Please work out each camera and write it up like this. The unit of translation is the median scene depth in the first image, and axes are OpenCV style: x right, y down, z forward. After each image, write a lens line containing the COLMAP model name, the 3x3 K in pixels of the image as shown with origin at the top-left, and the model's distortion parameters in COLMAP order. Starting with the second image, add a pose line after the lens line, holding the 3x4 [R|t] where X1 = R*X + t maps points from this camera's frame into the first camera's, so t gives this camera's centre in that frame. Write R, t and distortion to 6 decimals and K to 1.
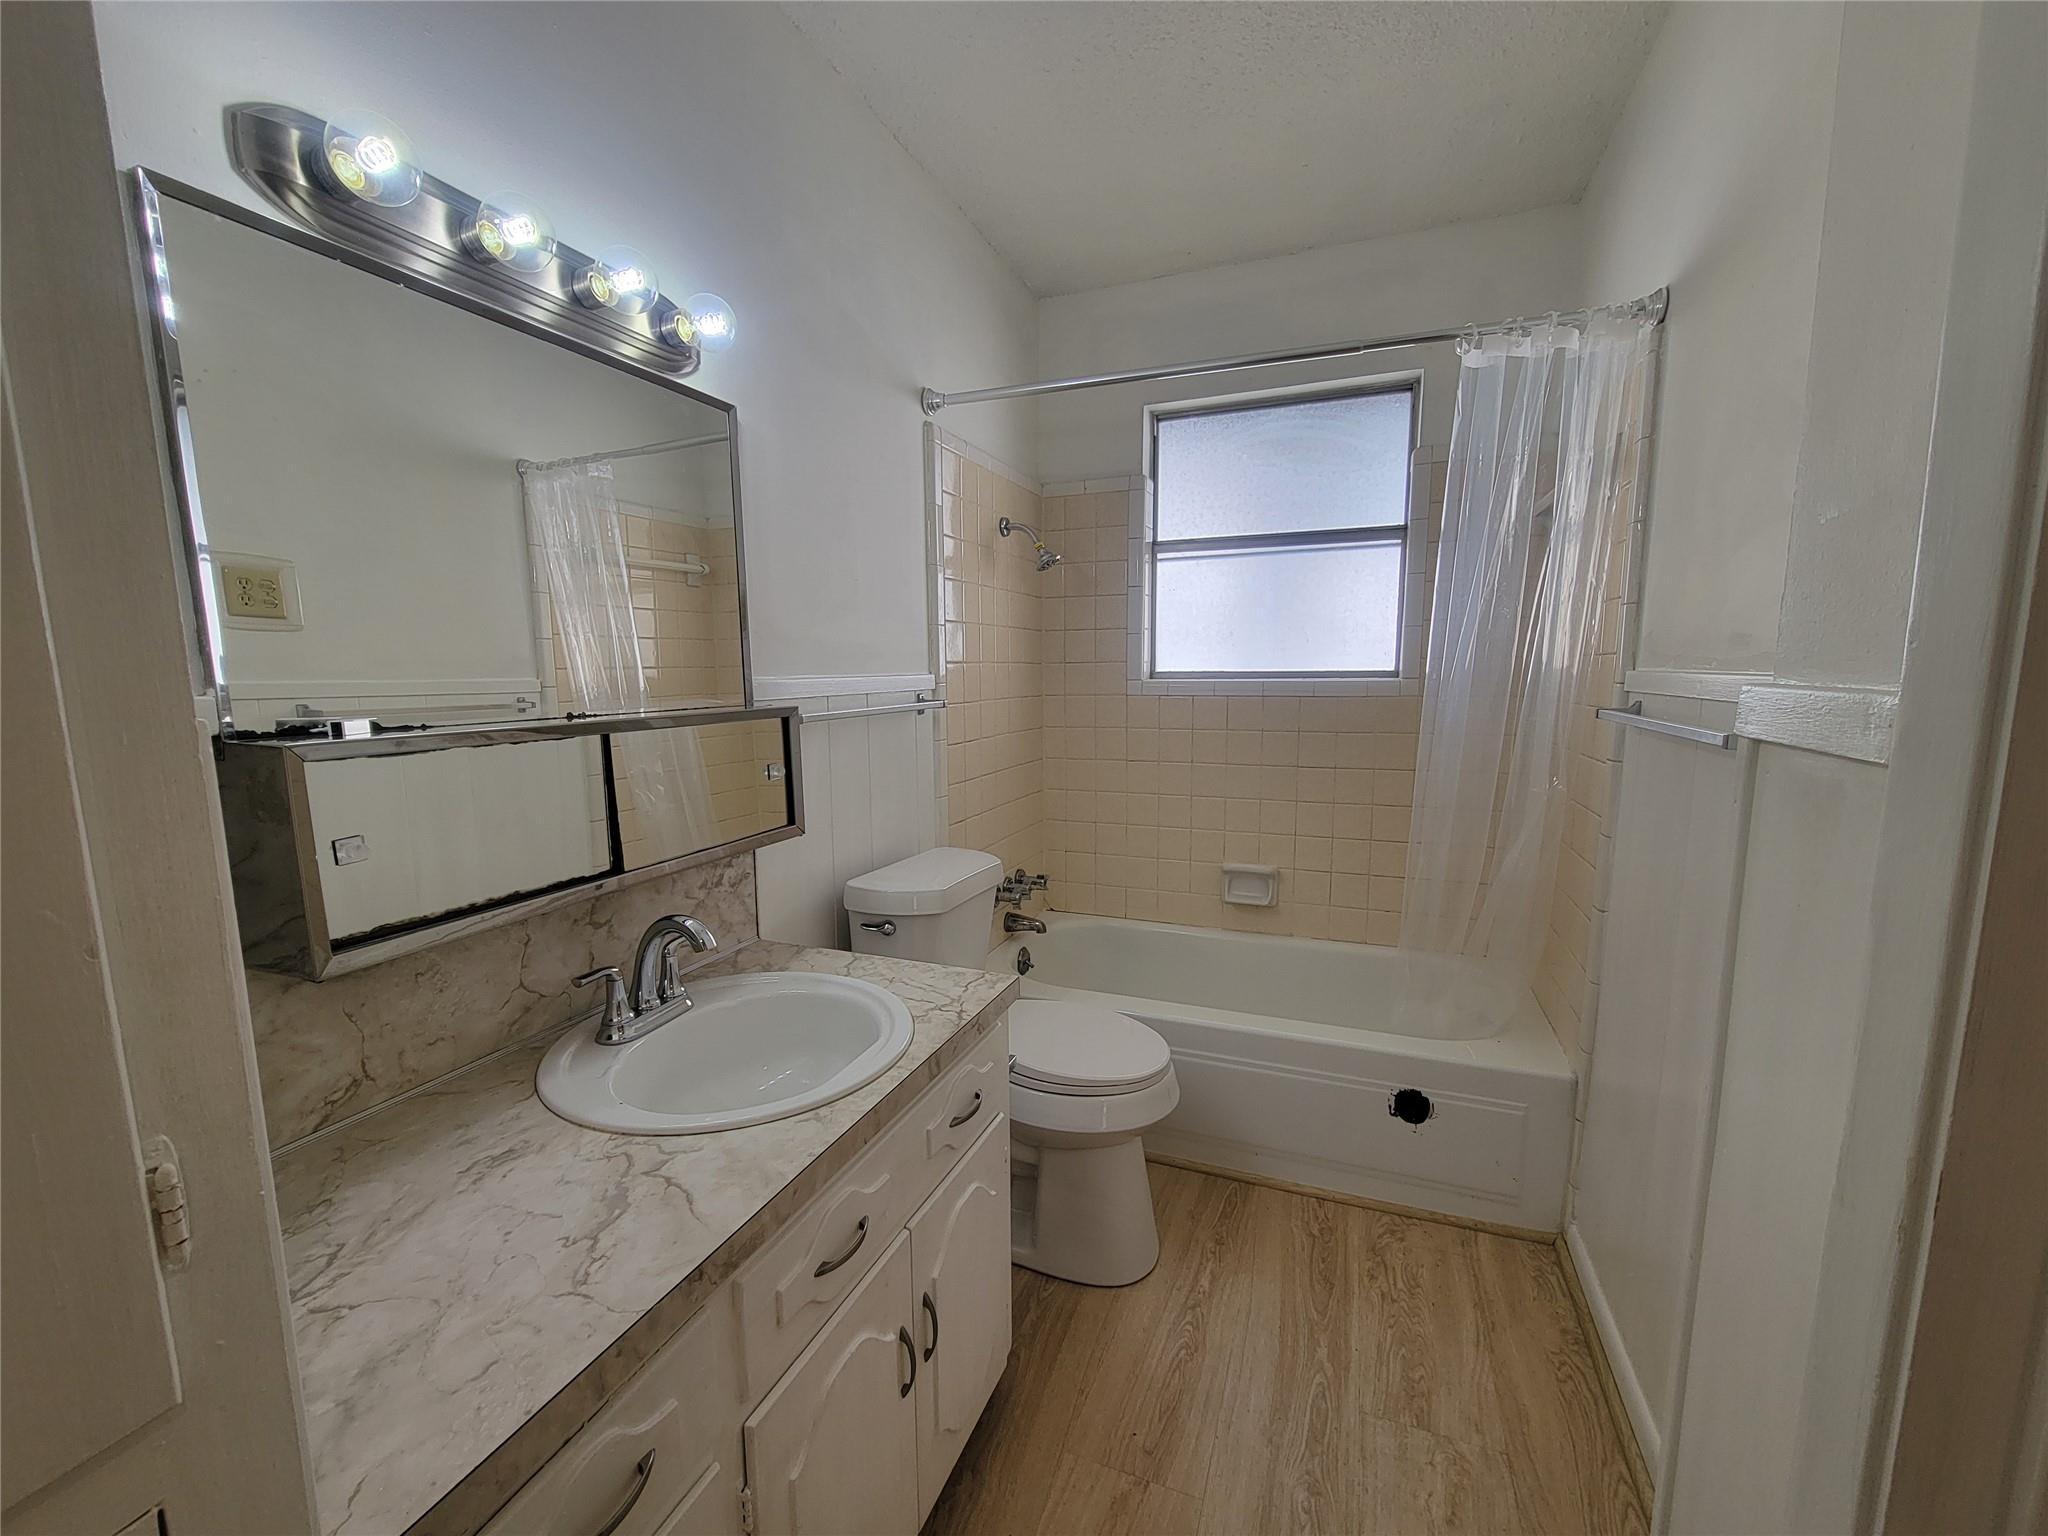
lens RADIAL K [[837.0, 0, 1011.5], [0, 837.0, 784.6], [0, 0, 1]] dist [0.001732, -0.000259]
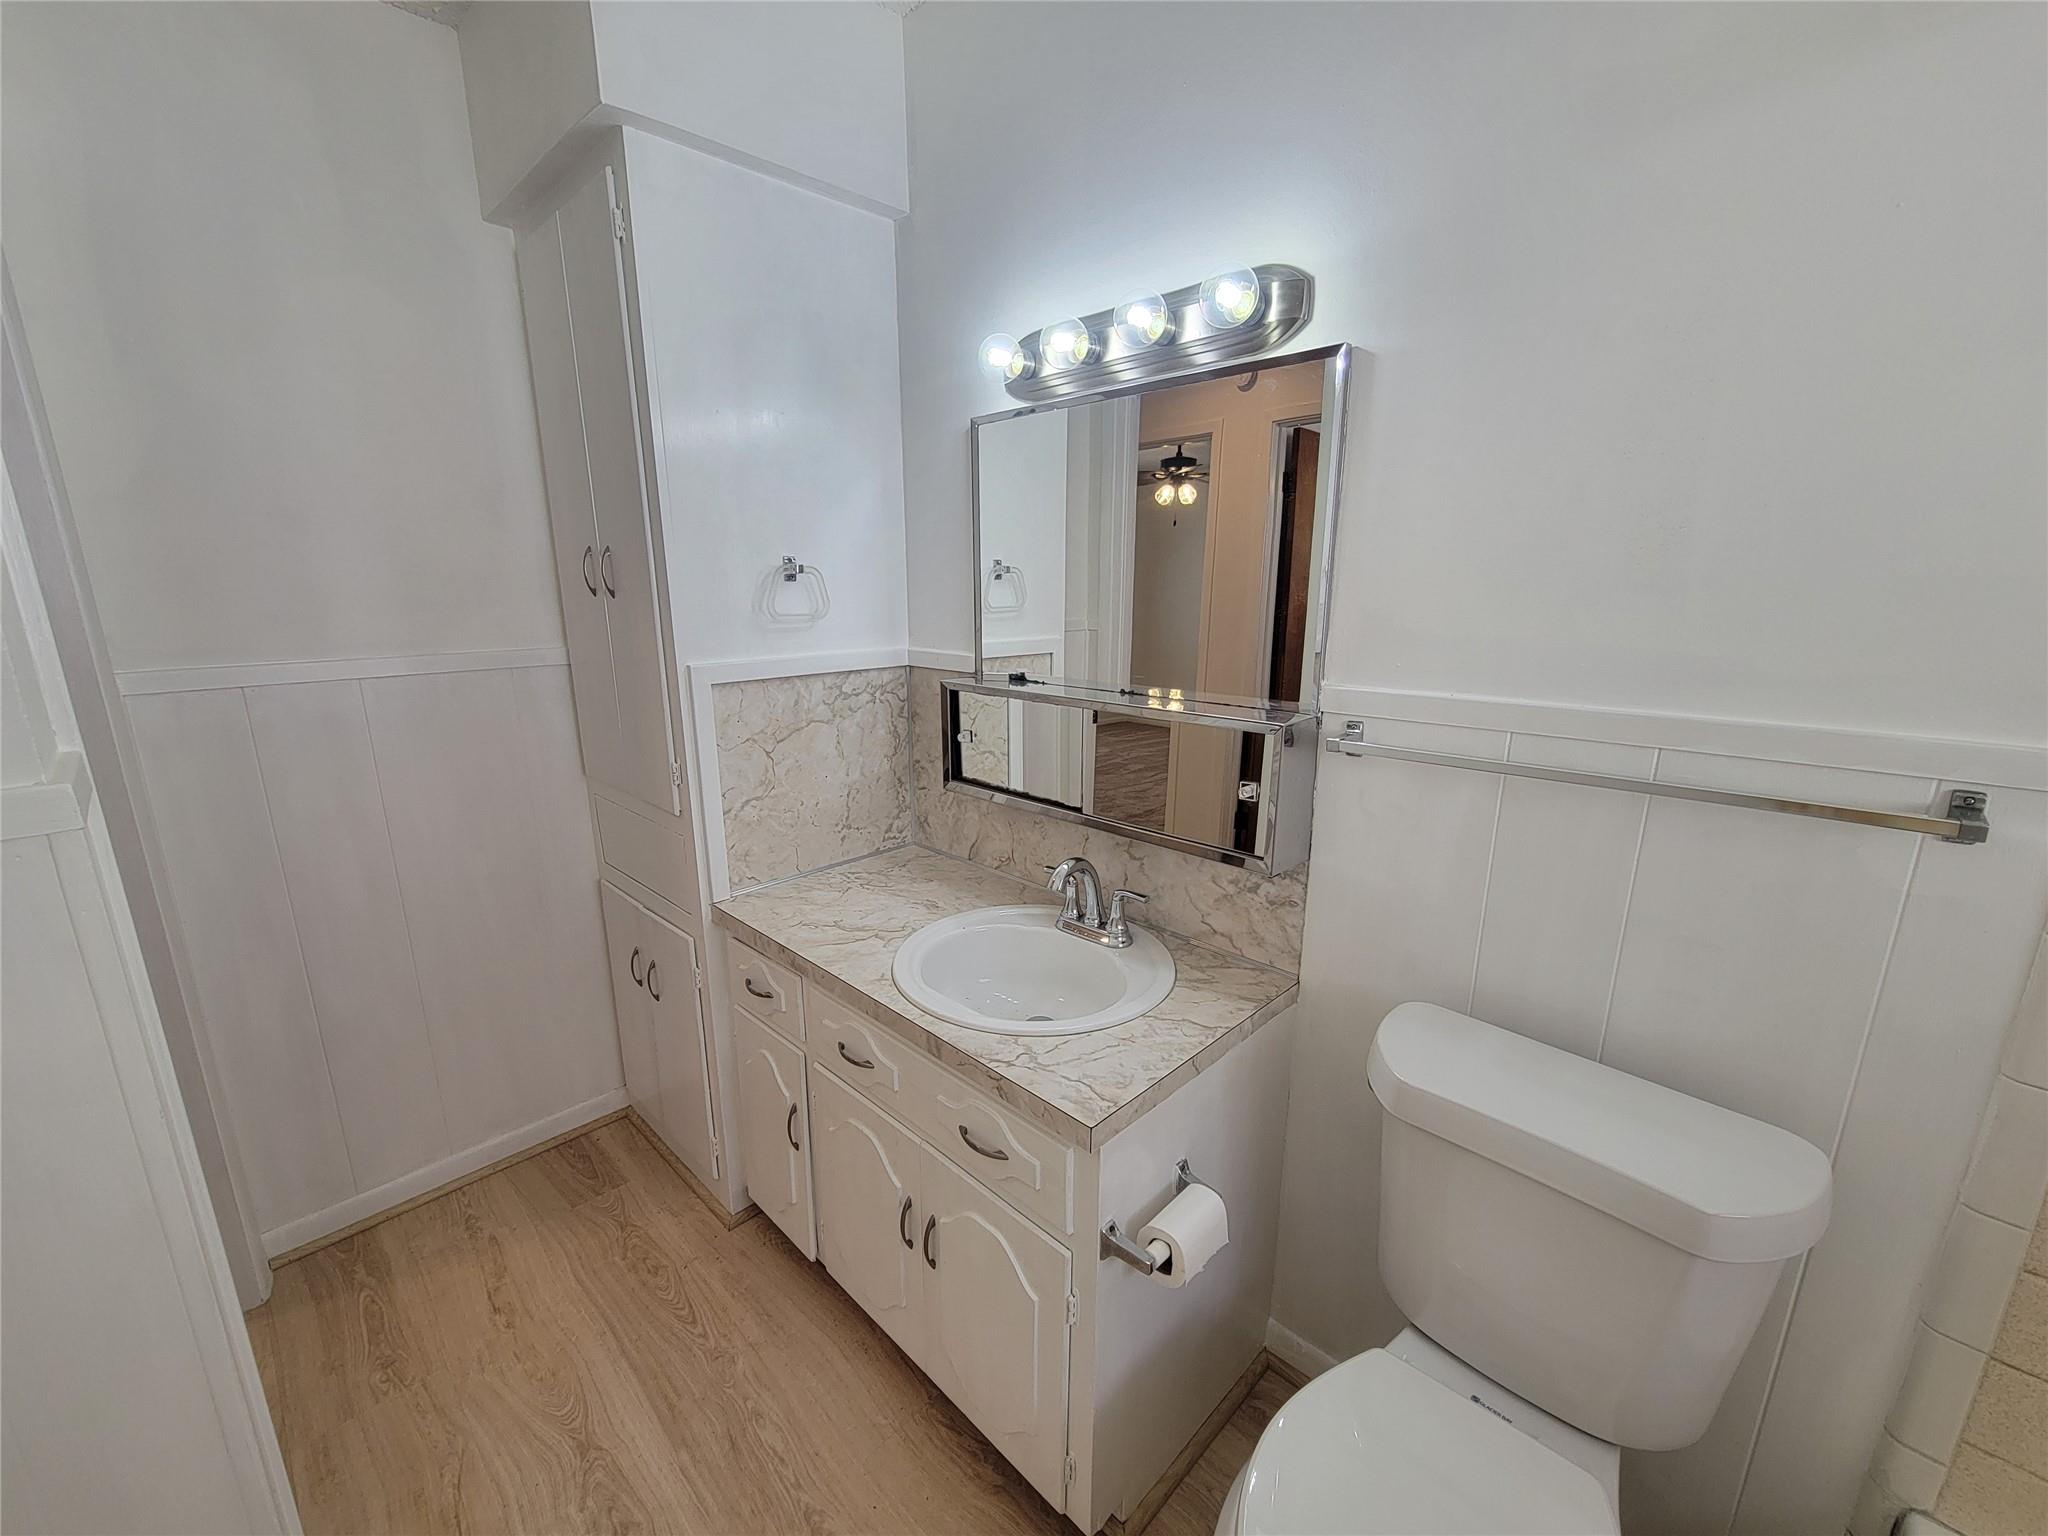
lens RADIAL K [[835.0, 0, 1017.4], [0, 835.0, 785.1], [0, 0, 1]] dist [0.003099, -0.003537]
pose [[-0.383405, 0.233332, -0.893620, 0.614224], [-0.121543, 0.946399, 0.299261, -0.264380], [0.915548, 0.223351, -0.334494, 1.111796]]
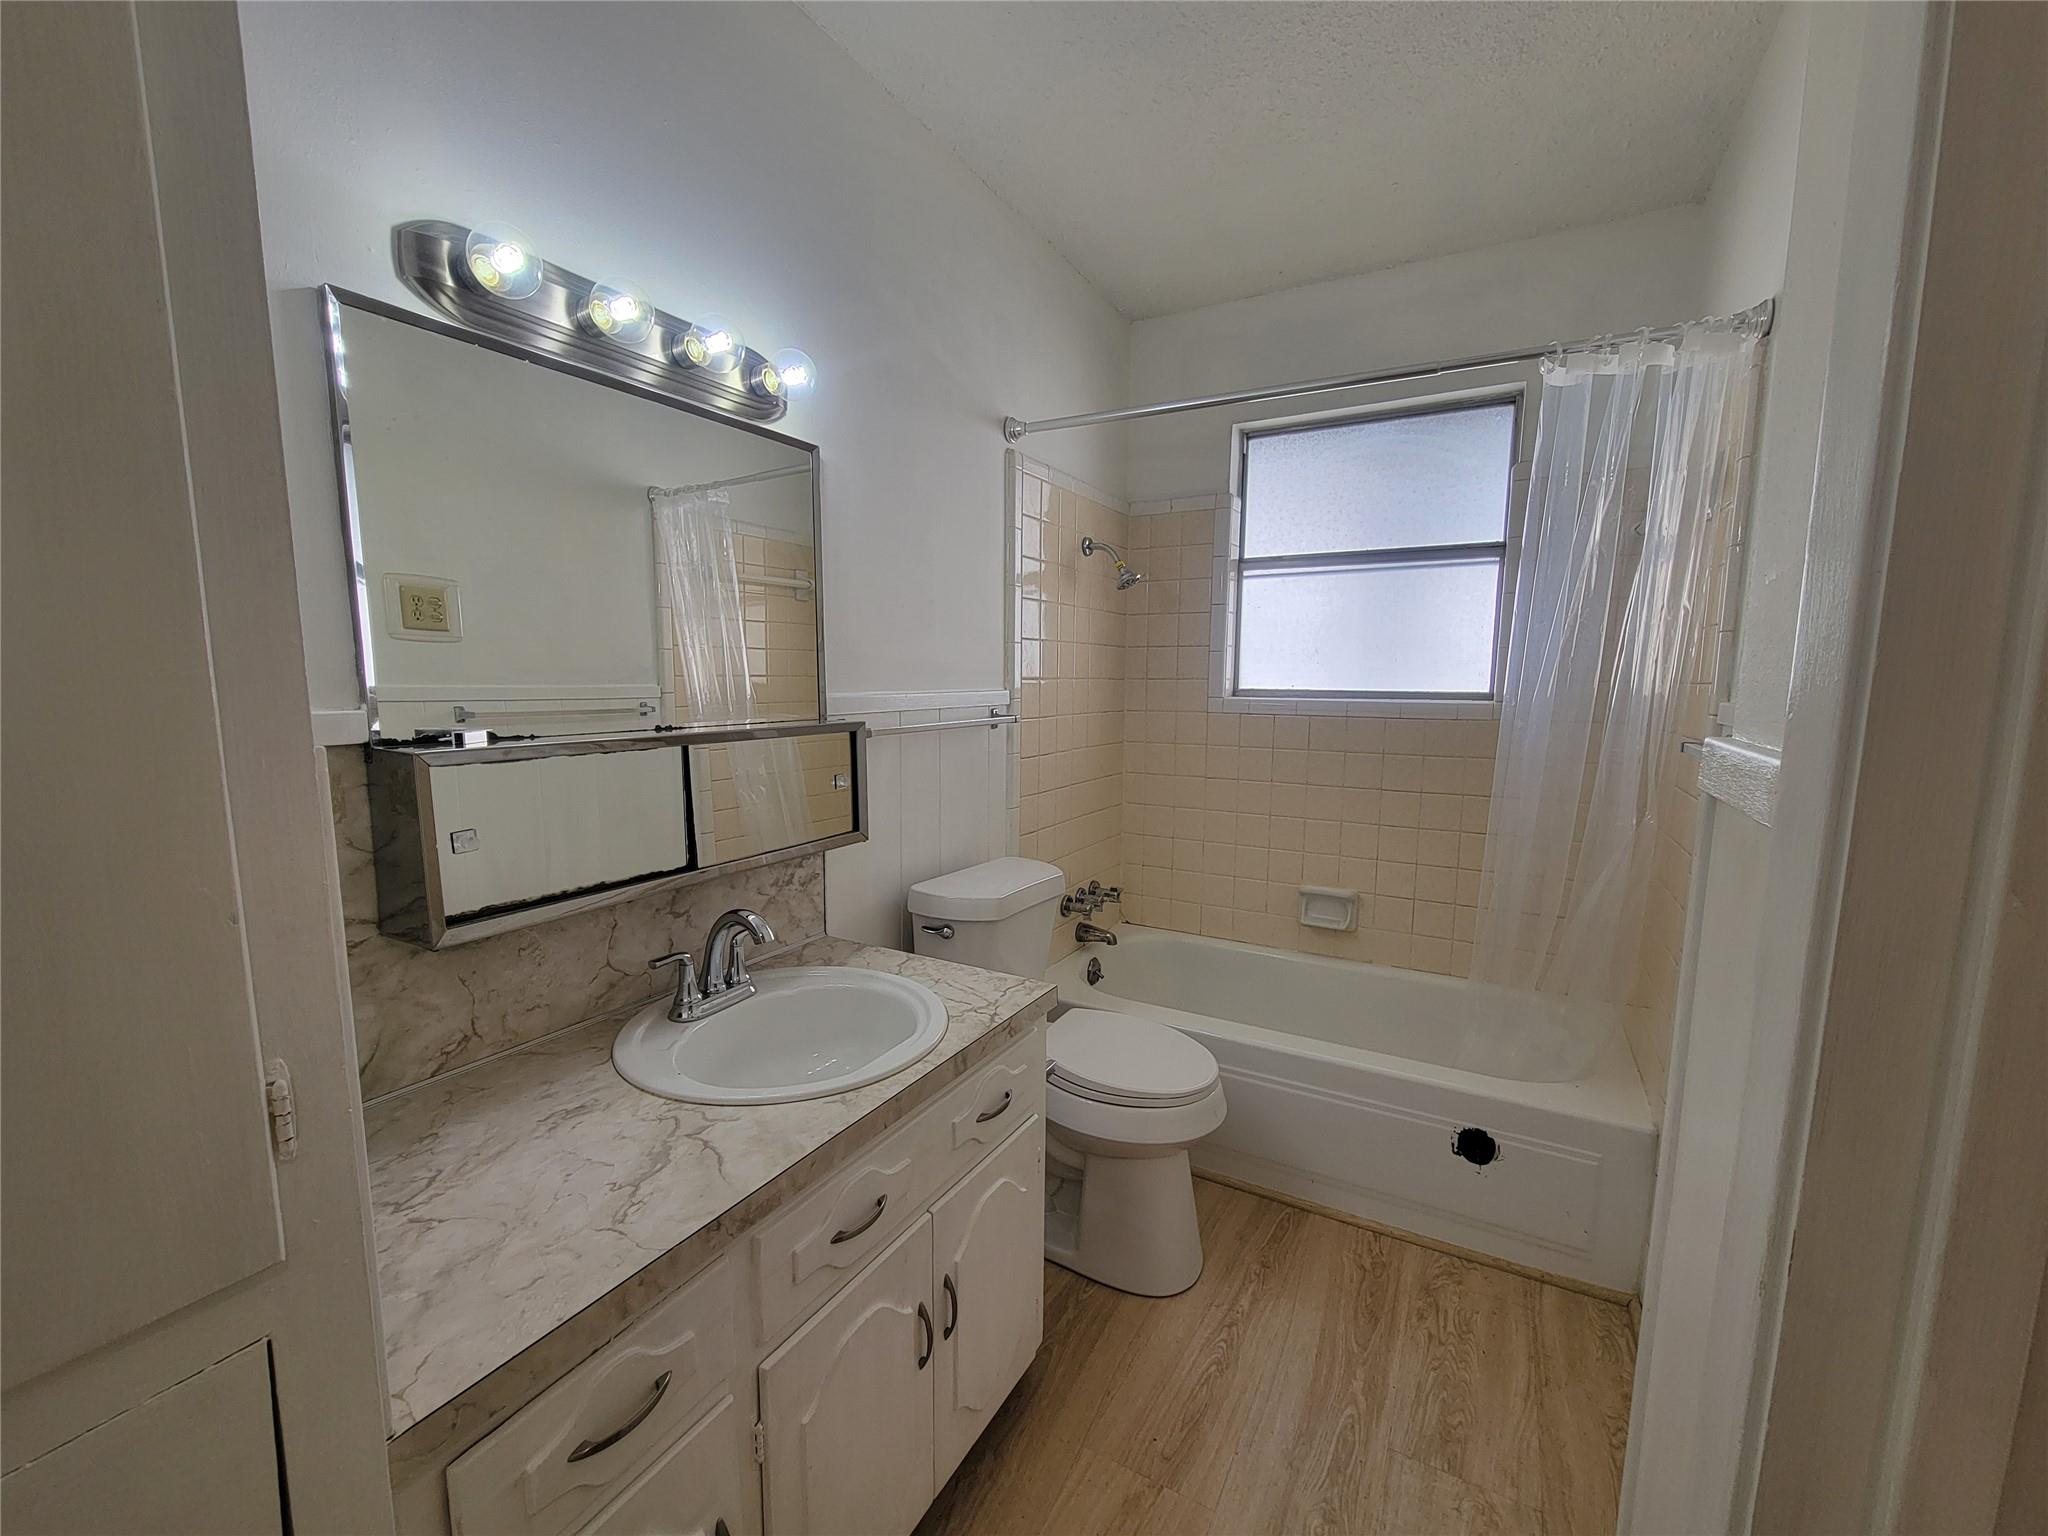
lens RADIAL K [[837.0, 0, 1011.5], [0, 837.0, 784.6], [0, 0, 1]] dist [0.001732, -0.000259]
pose [[0.990602, 0.032879, -0.132762, 0.082446], [-0.033920, 0.999409, -0.005586, -0.013435], [0.132500, 0.010037, 0.991132, -0.046778]]
